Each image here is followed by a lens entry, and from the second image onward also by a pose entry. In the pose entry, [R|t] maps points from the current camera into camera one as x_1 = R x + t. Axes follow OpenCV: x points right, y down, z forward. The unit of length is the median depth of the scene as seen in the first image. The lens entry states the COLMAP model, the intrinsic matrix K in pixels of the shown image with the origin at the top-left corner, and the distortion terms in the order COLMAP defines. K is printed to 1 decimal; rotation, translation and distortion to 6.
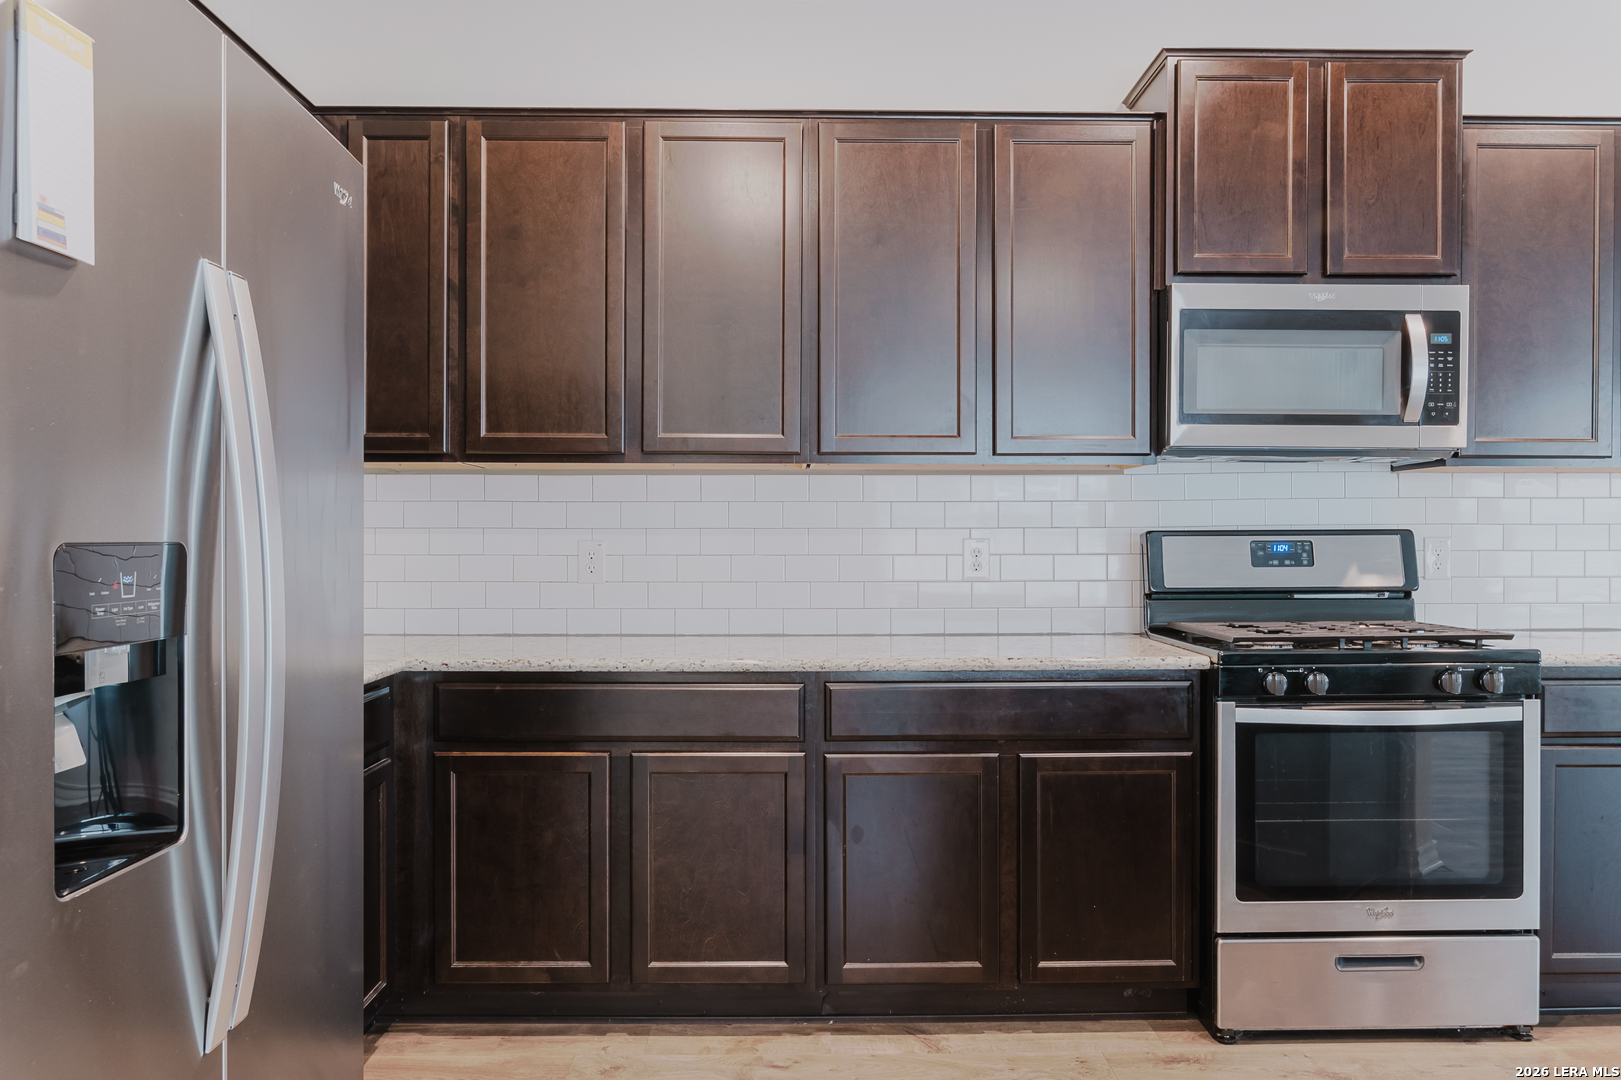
lens RADIAL K [[1195.8, 0, 805.2], [0, 1195.8, 541.0], [0, 0, 1]] dist [-0.015698, 0.009917]
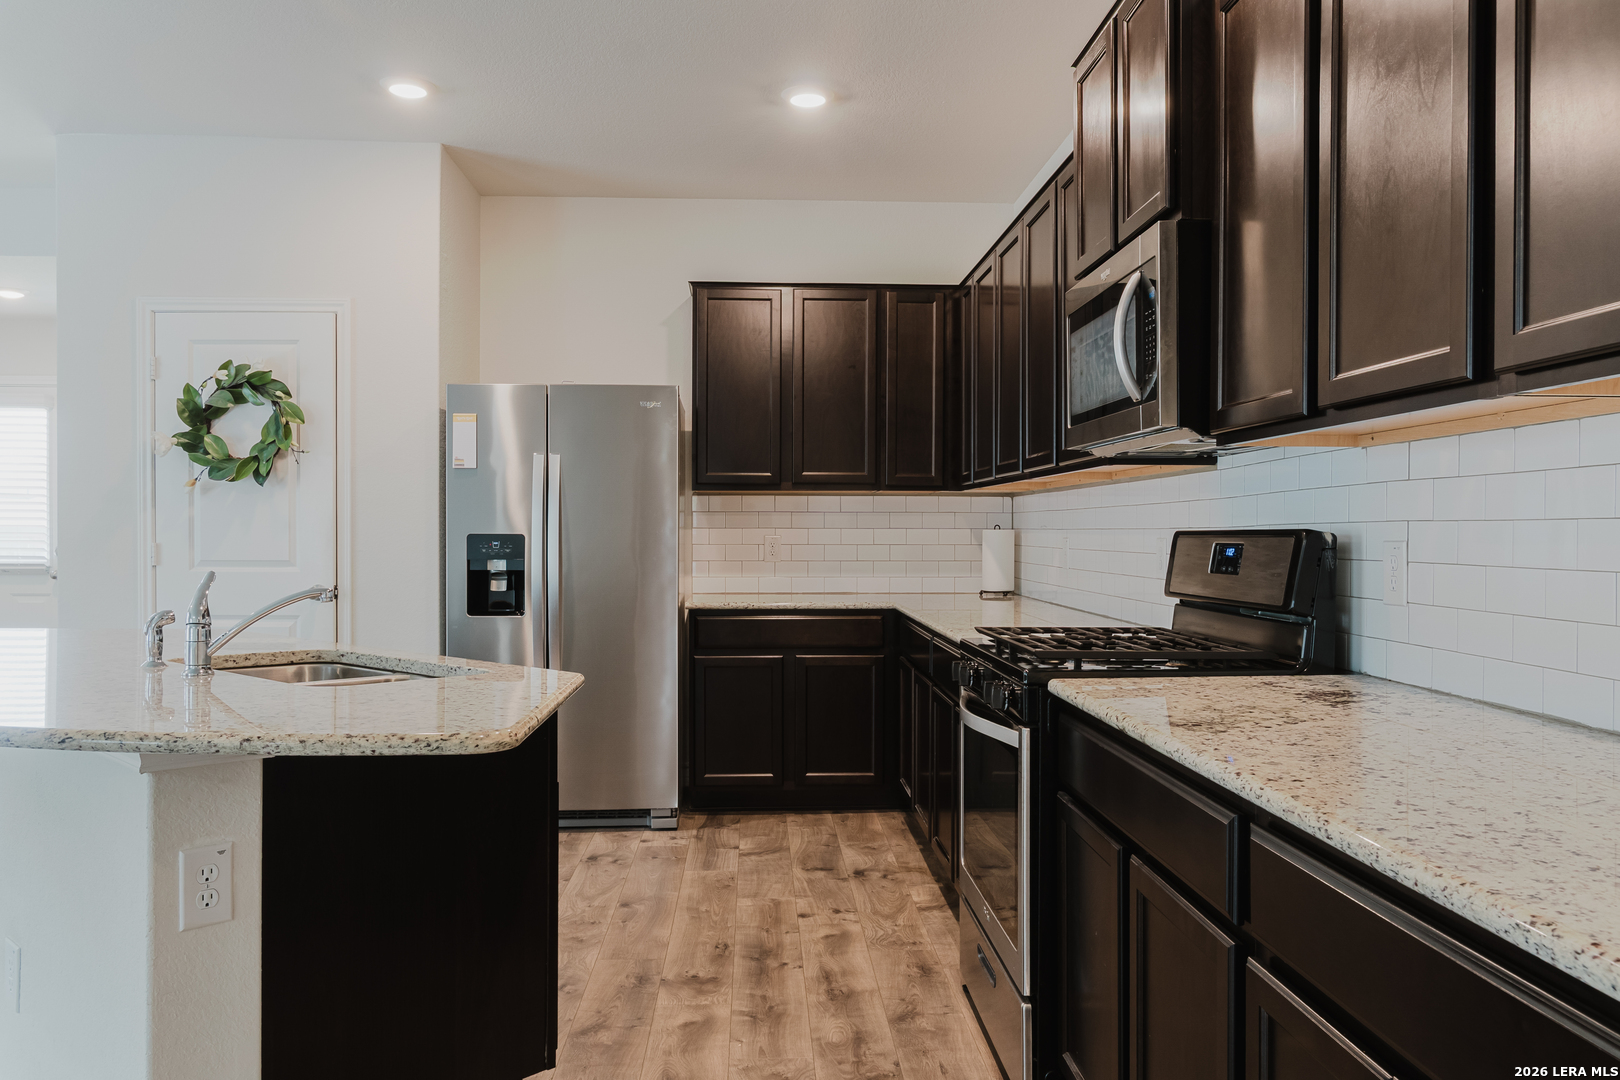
lens RADIAL K [[1195.0, 0, 815.5], [0, 1195.0, 532.5], [0, 0, 1]] dist [-0.015698, 0.009917]
pose [[0.048325, 0.004026, -0.998824, 1.332047], [-0.005943, 0.999975, 0.003743, -0.009680], [0.998814, 0.005755, 0.048348, 0.729821]]
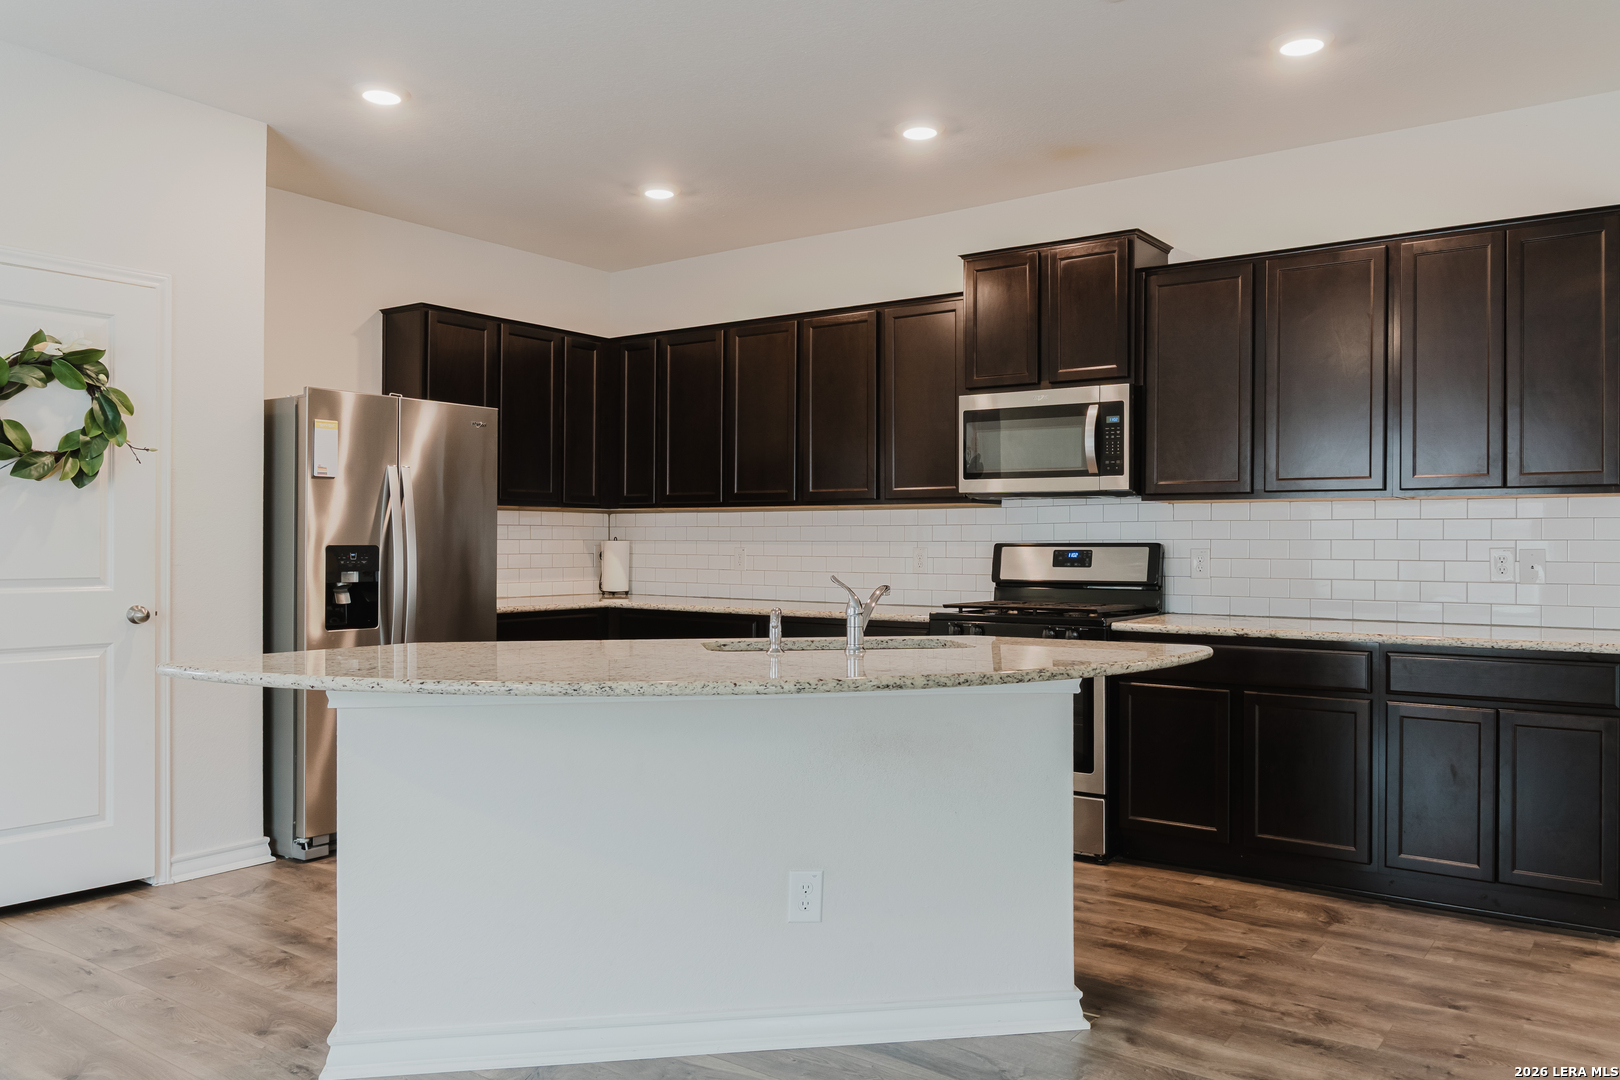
lens RADIAL K [[1195.0, 0, 812.0], [0, 1195.0, 544.5], [0, 0, 1]] dist [-0.015698, 0.009917]
pose [[0.806784, 0.006049, -0.590816, 1.125583], [-0.007585, 0.999971, -0.000121, -0.004872], [0.590798, 0.004579, 0.806806, -0.472158]]
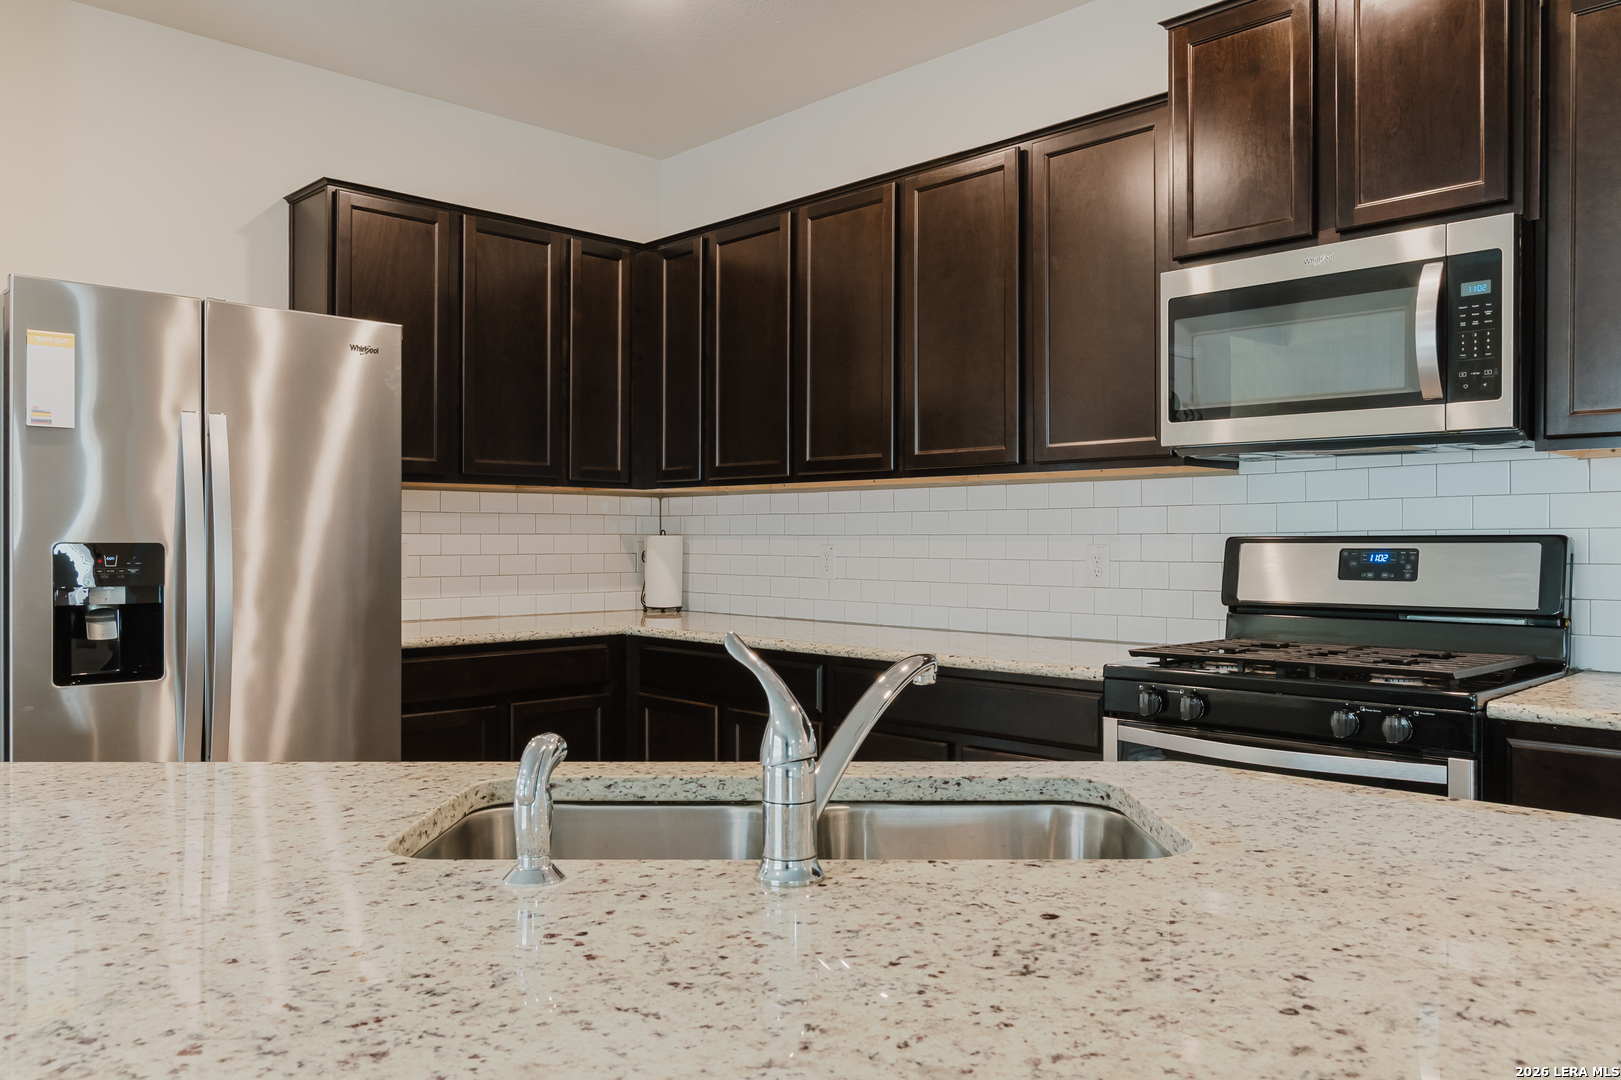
lens RADIAL K [[1195.8, 0, 809.1], [0, 1195.8, 539.6], [0, 0, 1]] dist [-0.015698, 0.009917]
pose [[0.690958, 0.003817, -0.722885, 0.788297], [-0.005499, 0.999985, 0.000024, -0.004748], [0.722874, 0.003958, 0.690968, 0.154509]]
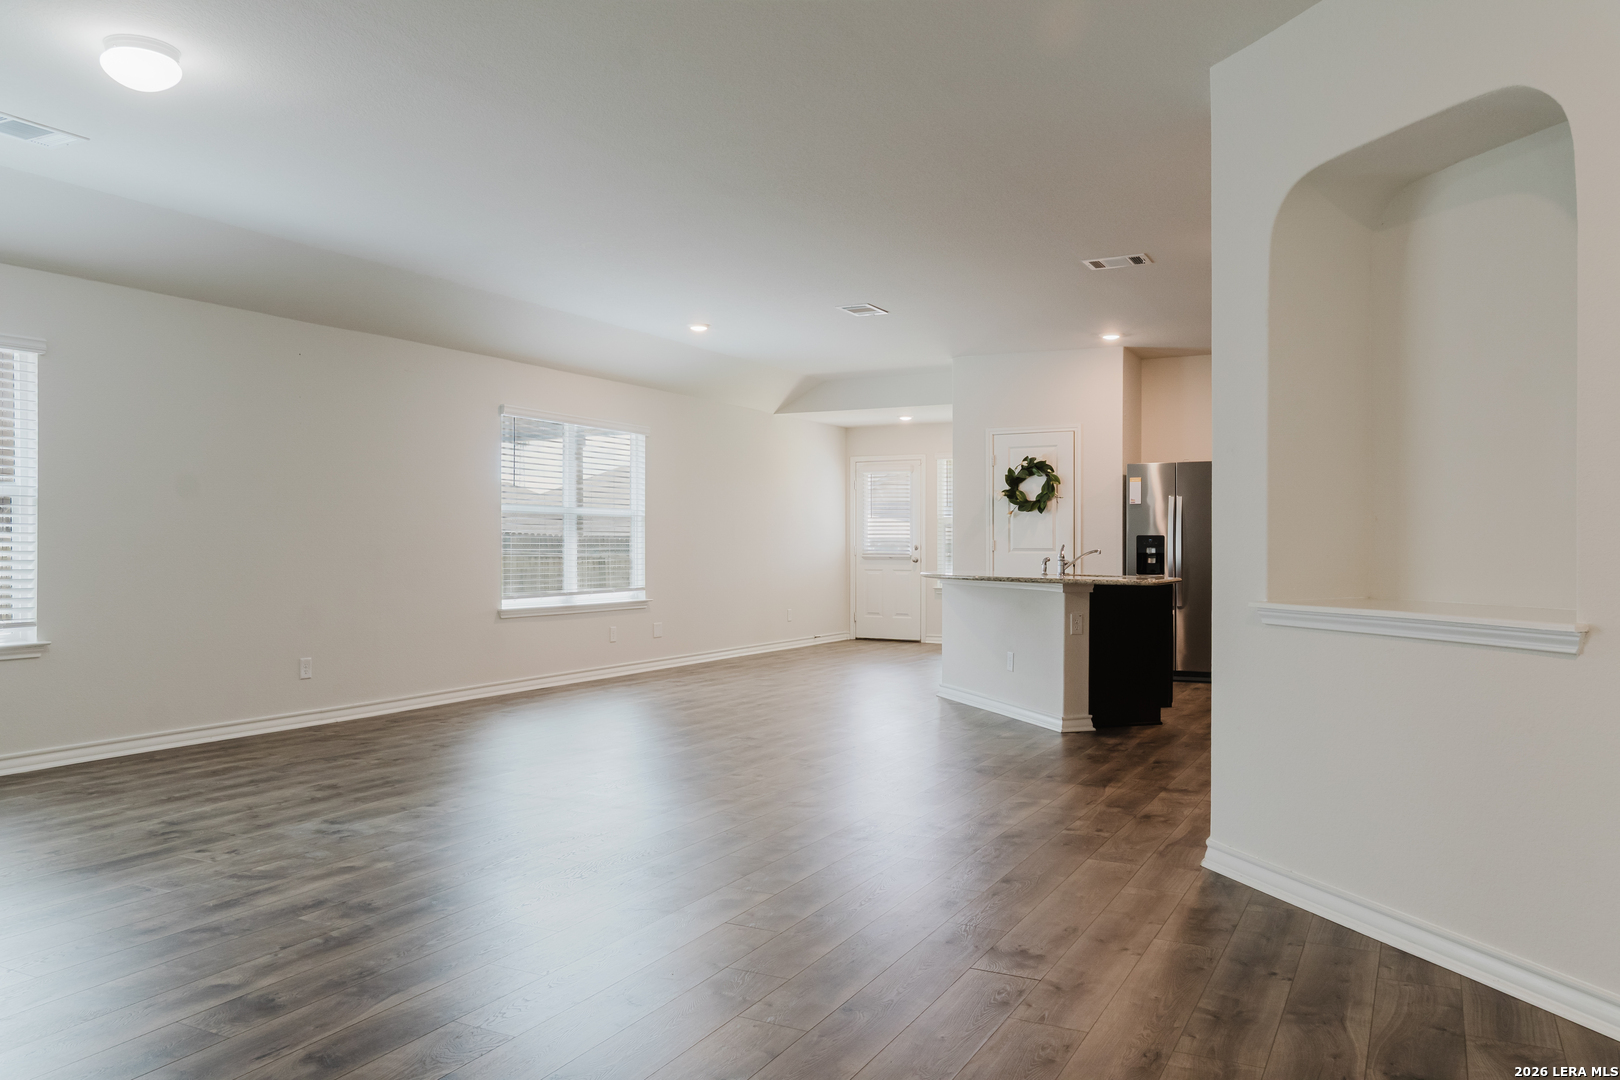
lens RADIAL K [[1195.0, 0, 820.3], [0, 1195.0, 529.0], [0, 0, 1]] dist [-0.015698, 0.009917]
pose [[-0.461570, -0.008844, -0.887060, 3.003978], [-0.004273, 0.999961, -0.007746, 0.011587], [0.887094, 0.000215, -0.461590, 1.081001]]
